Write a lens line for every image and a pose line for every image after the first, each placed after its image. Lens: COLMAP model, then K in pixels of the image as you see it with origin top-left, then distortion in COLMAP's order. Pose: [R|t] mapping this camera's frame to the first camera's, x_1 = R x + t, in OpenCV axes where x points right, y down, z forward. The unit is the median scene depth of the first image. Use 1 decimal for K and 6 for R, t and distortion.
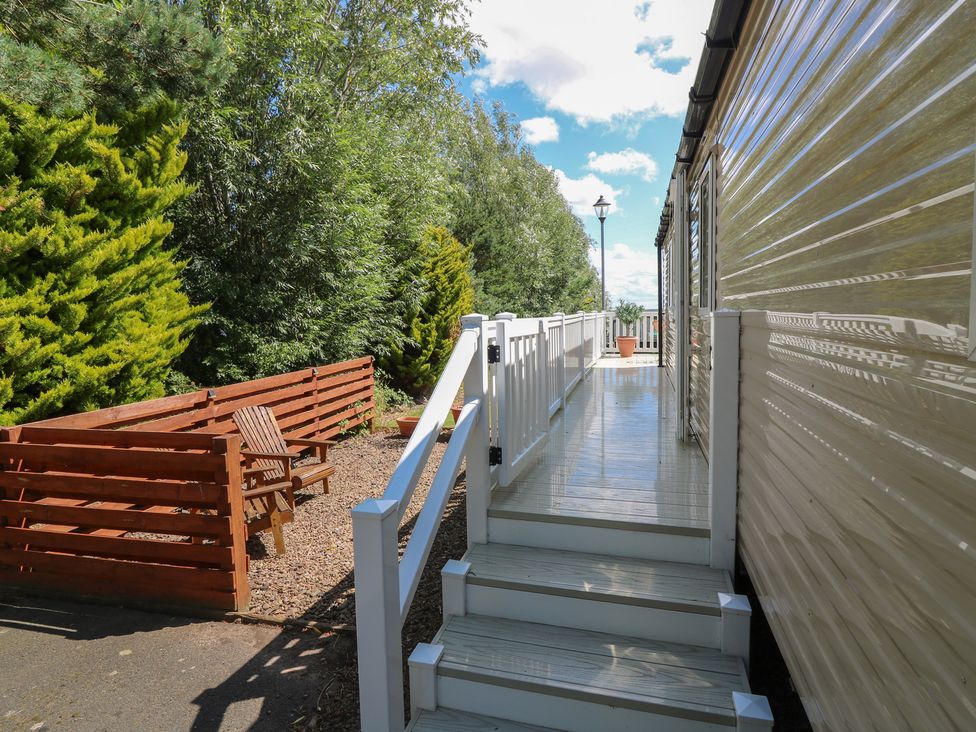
lens RADIAL K [[521.0, 0, 492.9], [0, 521.0, 354.7], [0, 0, 1]] dist [0.000597, -0.010602]
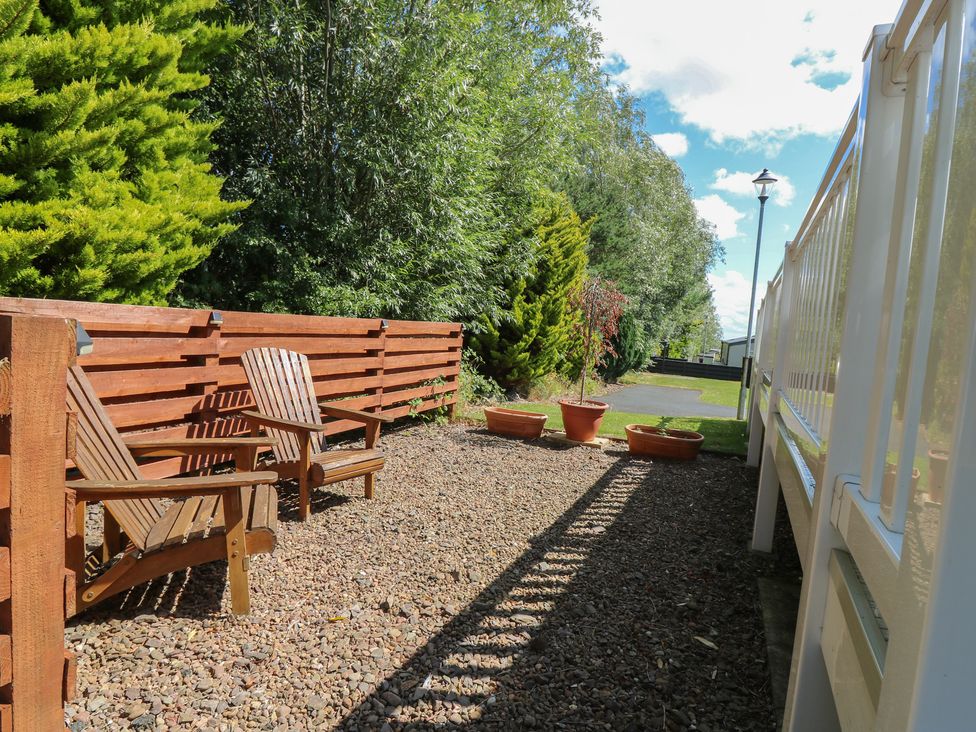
lens RADIAL K [[521.0, 0, 492.9], [0, 521.0, 354.7], [0, 0, 1]] dist [0.000597, -0.010602]
pose [[0.979364, 0.110498, -0.169223, -0.057624], [-0.114463, 0.993331, -0.013825, 0.058511], [0.166567, 0.032909, 0.985481, 0.272577]]
